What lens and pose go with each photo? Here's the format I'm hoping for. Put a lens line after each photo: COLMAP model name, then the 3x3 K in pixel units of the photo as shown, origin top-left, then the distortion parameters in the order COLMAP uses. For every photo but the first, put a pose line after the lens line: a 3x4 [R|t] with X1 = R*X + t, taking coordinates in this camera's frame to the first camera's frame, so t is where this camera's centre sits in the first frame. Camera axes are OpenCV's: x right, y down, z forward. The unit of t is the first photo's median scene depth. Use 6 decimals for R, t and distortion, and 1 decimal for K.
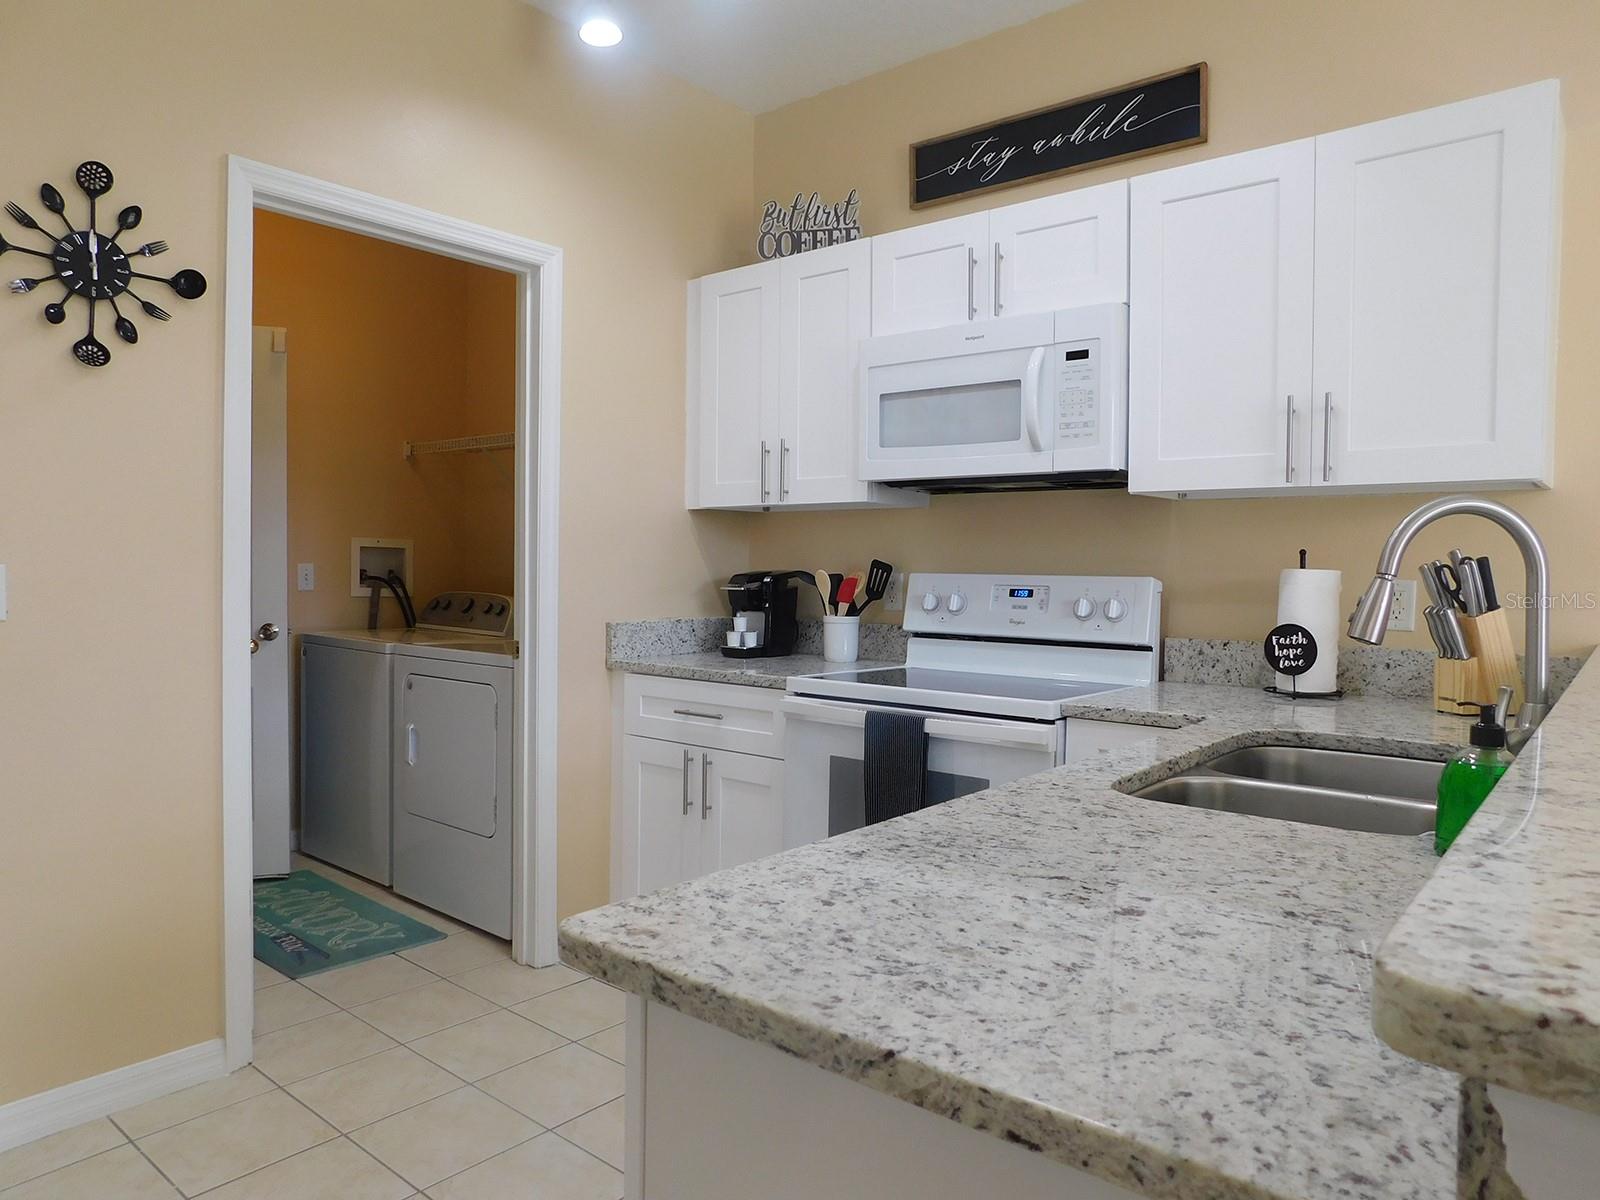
lens RADIAL K [[1061.3, 0, 804.7], [0, 1061.3, 596.0], [0, 0, 1]] dist [-0.067370, 0.048052]
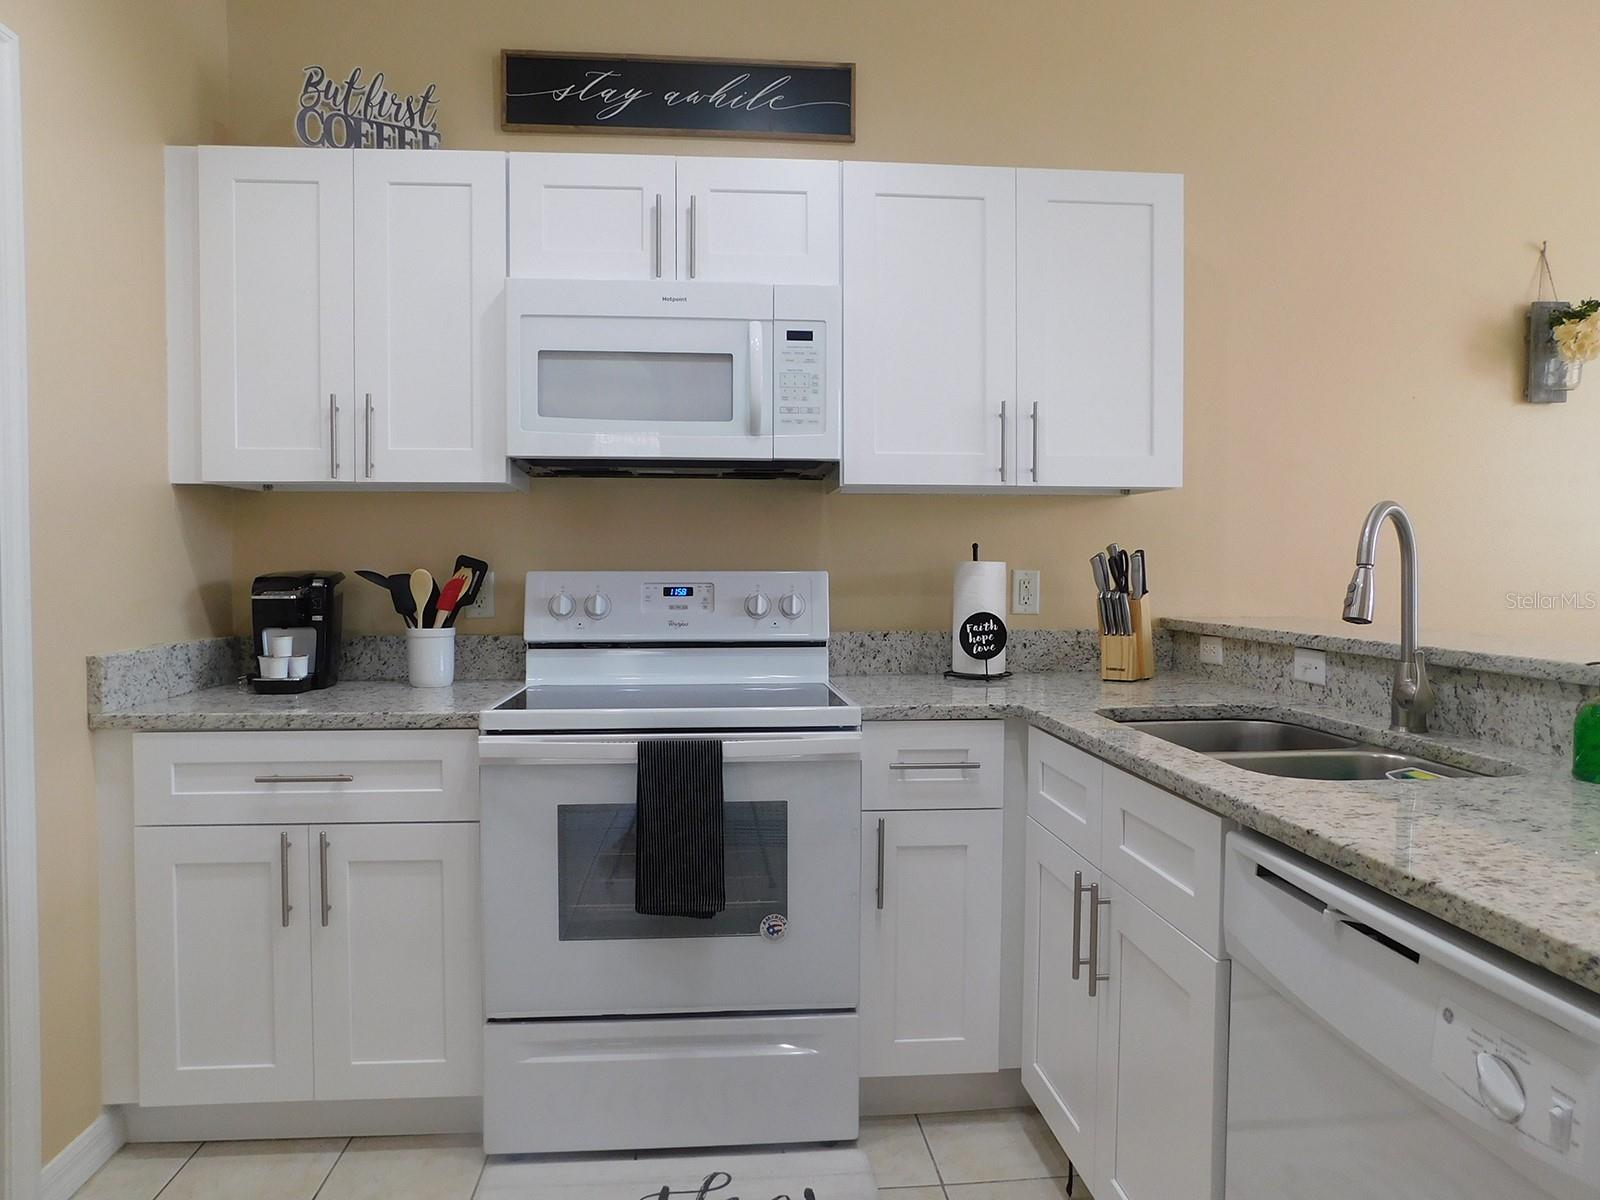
lens RADIAL K [[1061.3, 0, 801.4], [0, 1061.3, 597.8], [0, 0, 1]] dist [-0.067370, 0.048052]
pose [[0.712440, -0.033023, 0.700956, -0.363123], [0.027874, 0.999436, 0.018754, -0.011649], [-0.701179, 0.006177, 0.712958, 0.293264]]
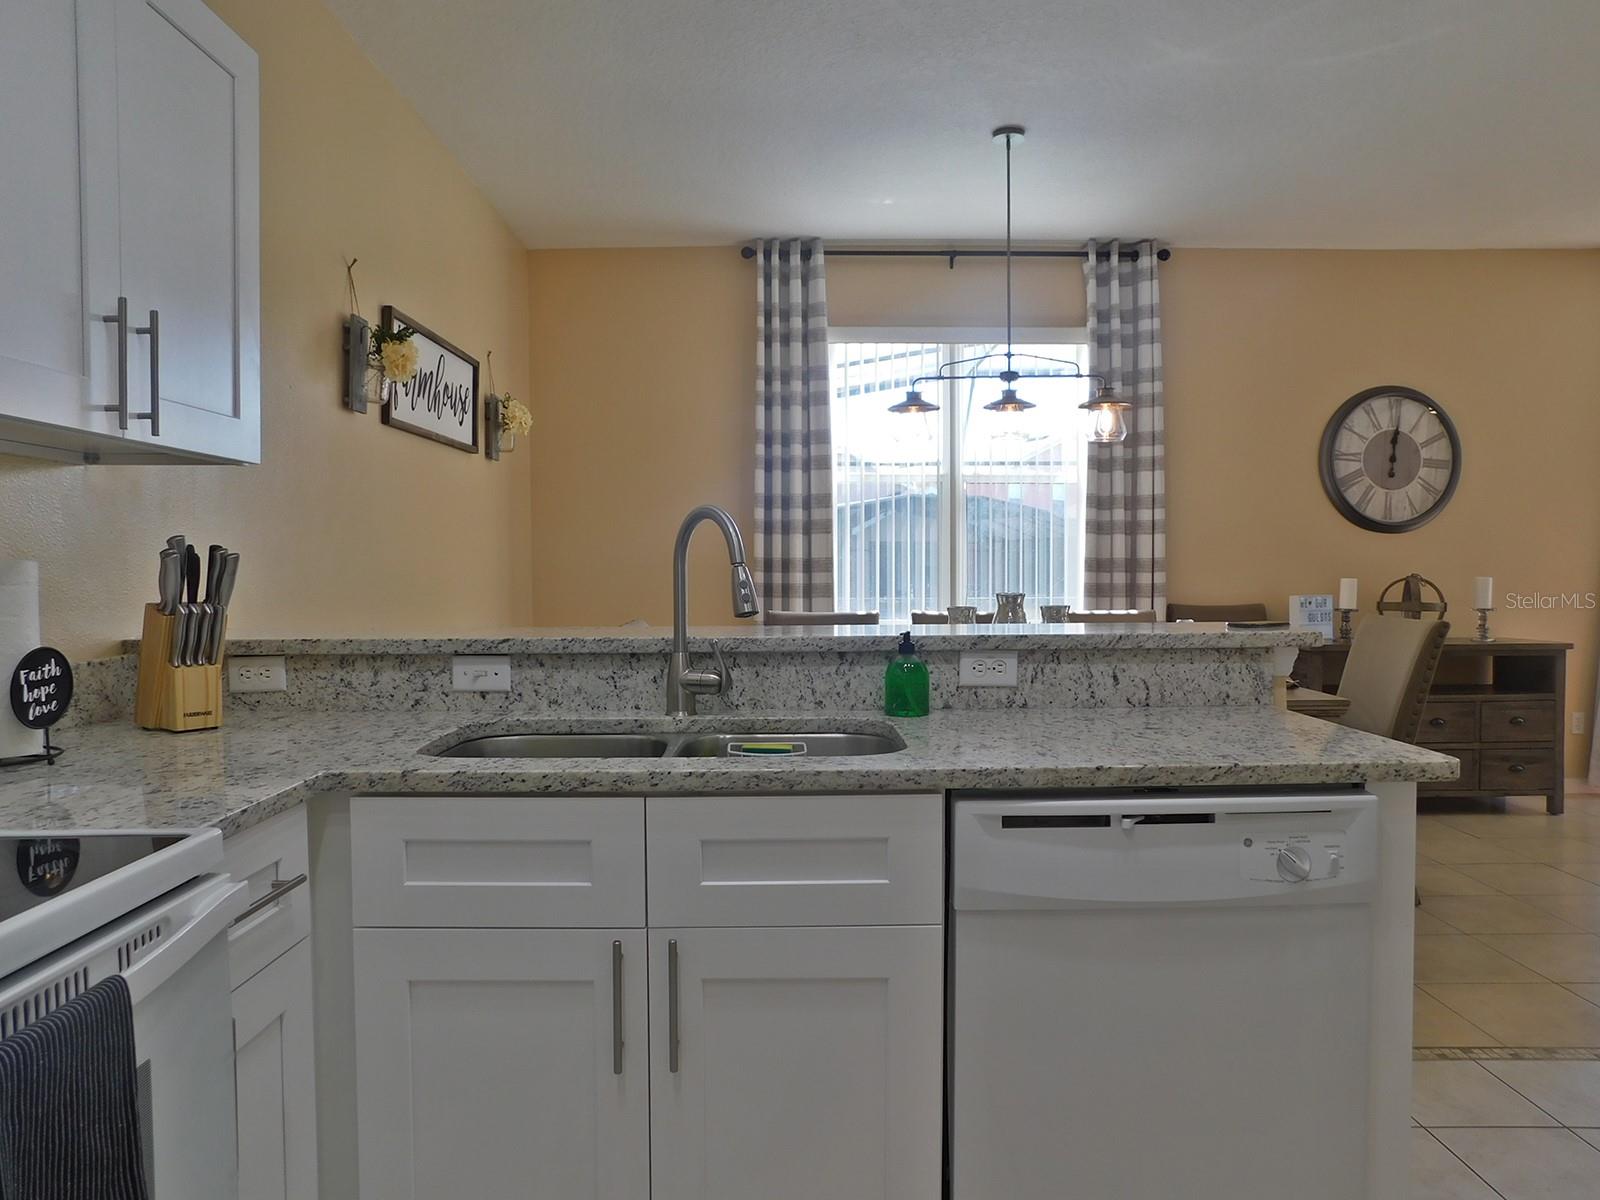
lens RADIAL K [[1061.3, 0, 799.8], [0, 1061.3, 592.6], [0, 0, 1]] dist [-0.067370, 0.048052]
pose [[-0.646067, -0.027517, 0.762784, -0.249946], [0.016424, 0.998617, 0.049935, -0.024373], [-0.763104, 0.044790, -0.644722, 0.877055]]
